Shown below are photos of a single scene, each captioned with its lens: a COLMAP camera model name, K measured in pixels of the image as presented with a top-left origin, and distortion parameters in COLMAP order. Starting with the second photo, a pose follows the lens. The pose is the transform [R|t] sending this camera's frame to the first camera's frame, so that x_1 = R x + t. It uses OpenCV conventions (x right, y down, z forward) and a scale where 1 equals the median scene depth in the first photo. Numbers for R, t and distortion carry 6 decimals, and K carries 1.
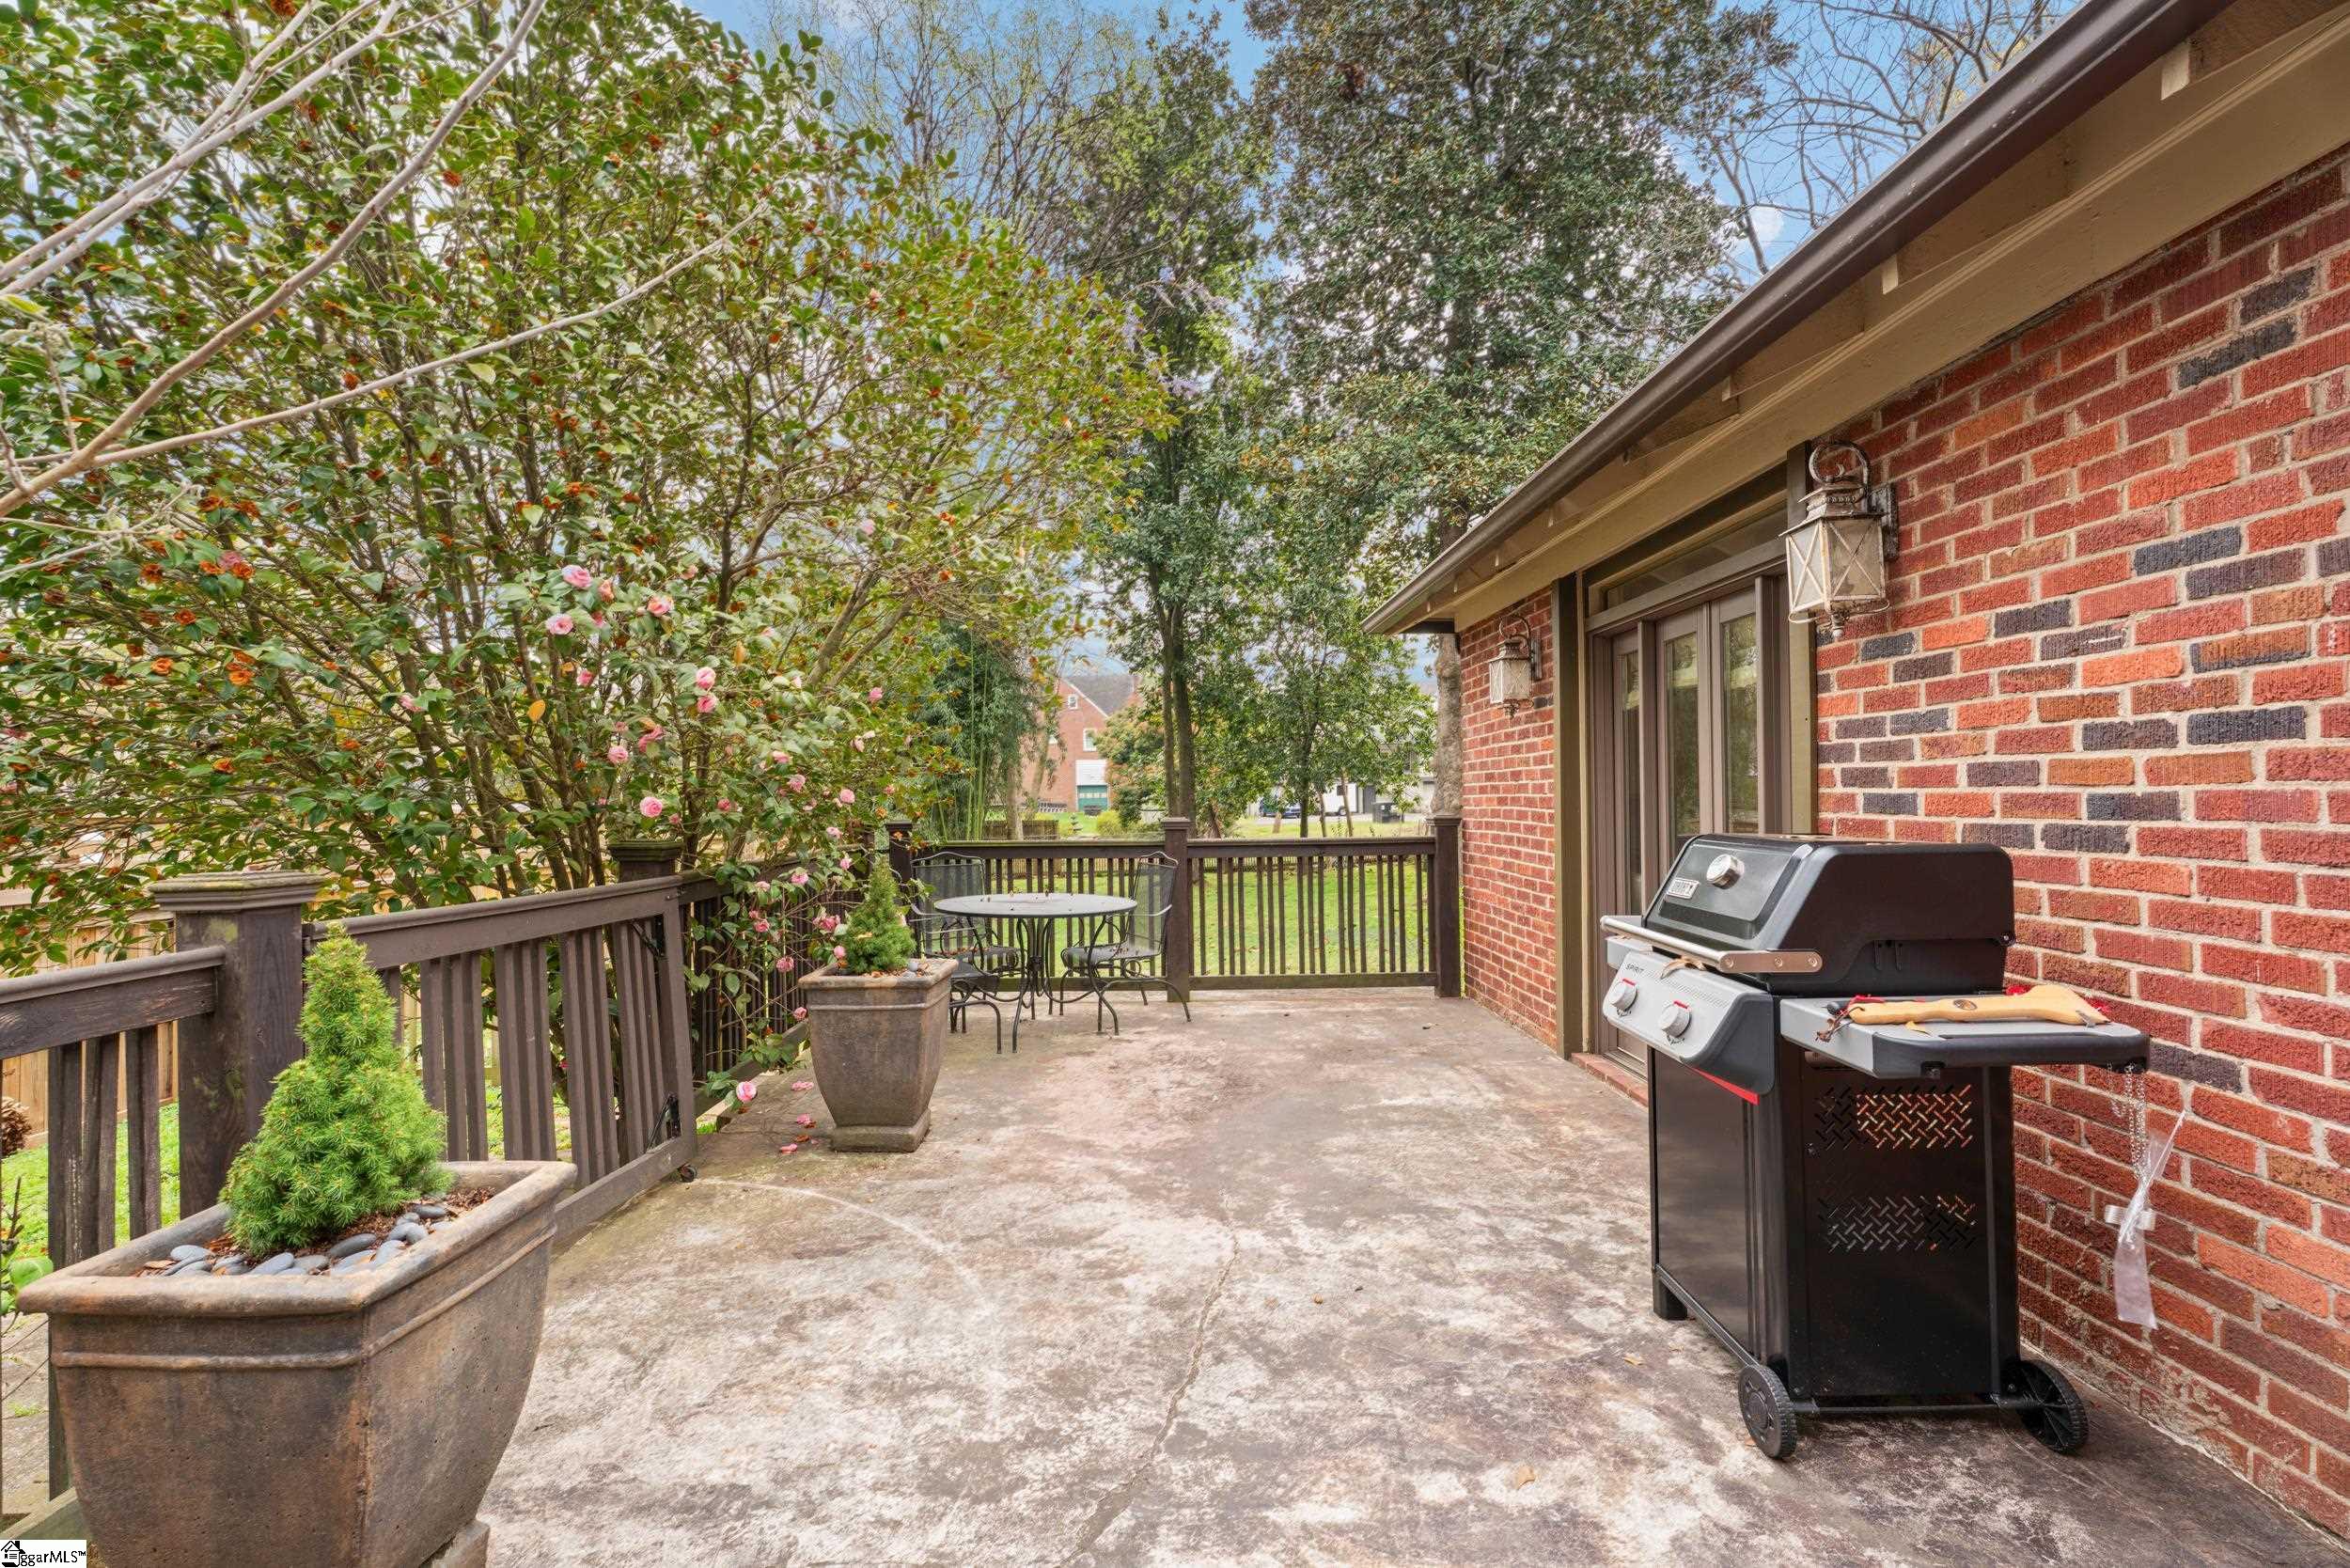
lens RADIAL K [[1049.5, 0, 1172.8], [0, 1049.5, 791.8], [0, 0, 1]] dist [0.000392, -0.000334]
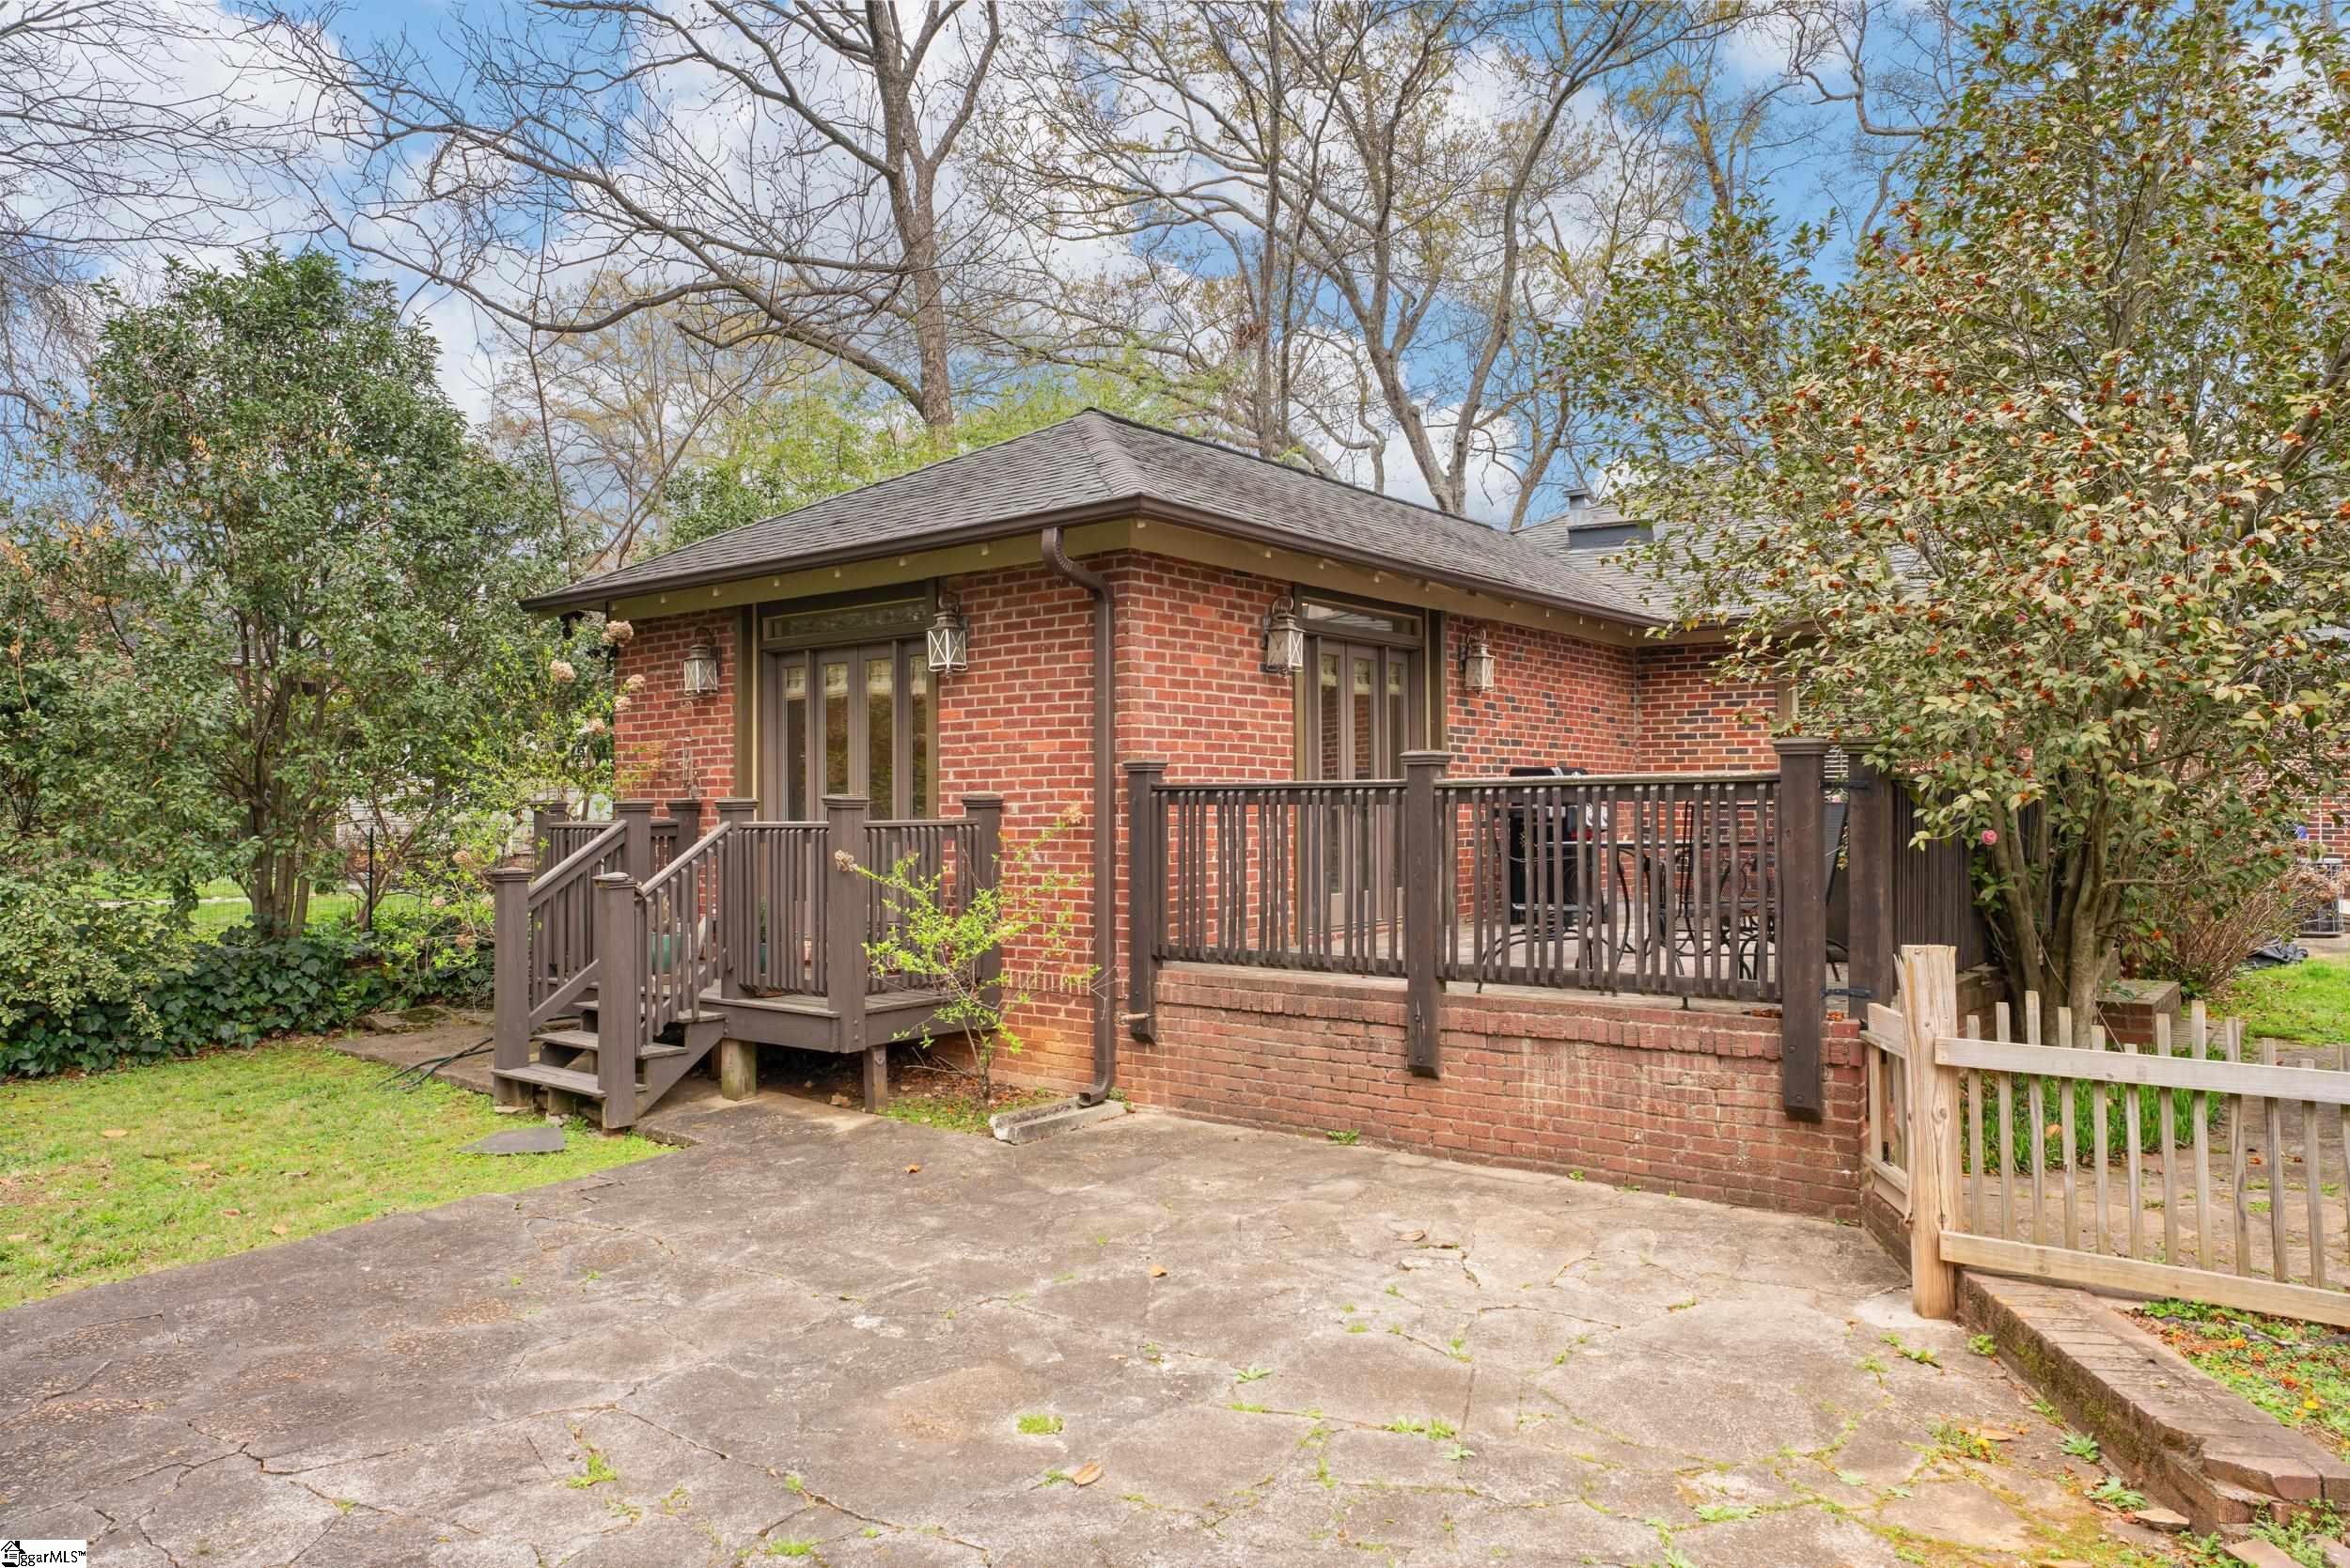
lens RADIAL K [[1533.3, 0, 1175.2], [0, 1533.3, 786.9], [0, 0, 1]] dist [0.004131, 0.000951]
pose [[-0.770351, 0.024785, 0.637138, -1.463694], [0.010674, 0.999606, -0.025979, 0.203668], [-0.637531, -0.013212, -0.770312, 5.094177]]
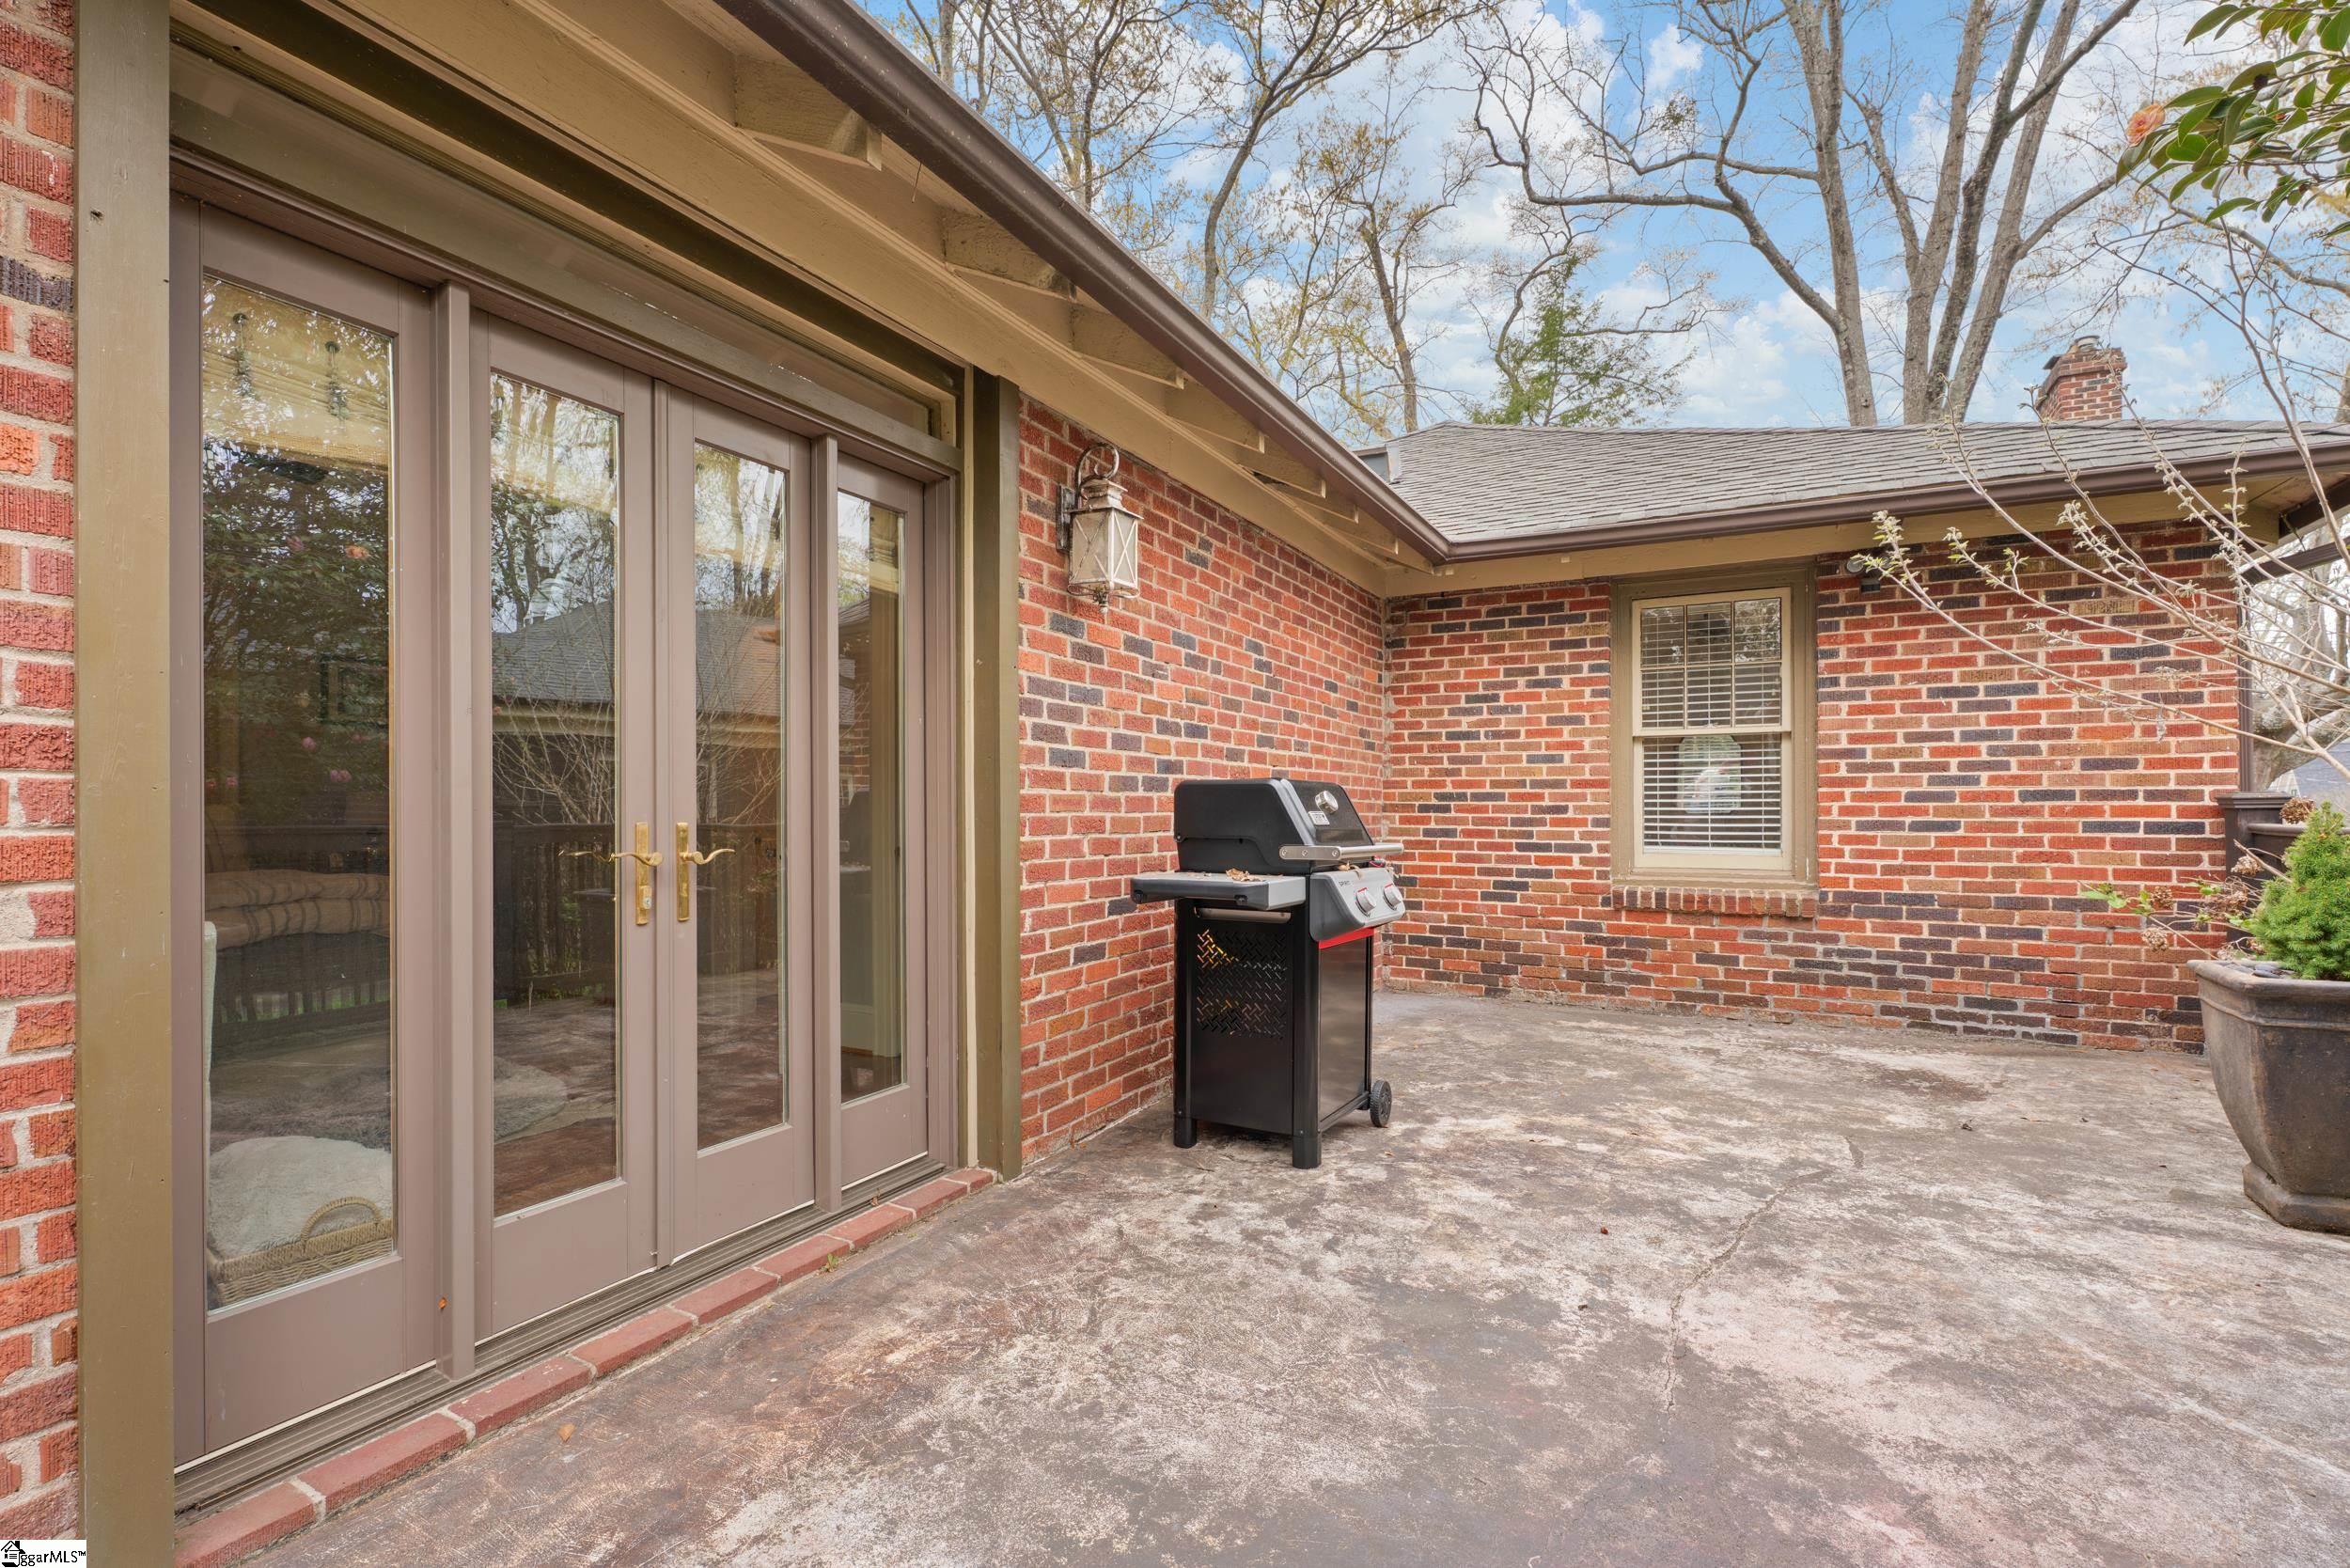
lens RADIAL K [[1049.5, 0, 1177.1], [0, 1049.5, 803.7], [0, 0, 1]] dist [0.000392, -0.000334]
pose [[-0.872183, 0.015820, 0.488925, -0.003040], [0.008817, 0.999823, -0.016623, 0.091149], [-0.489101, -0.010187, -0.872168, 2.156503]]
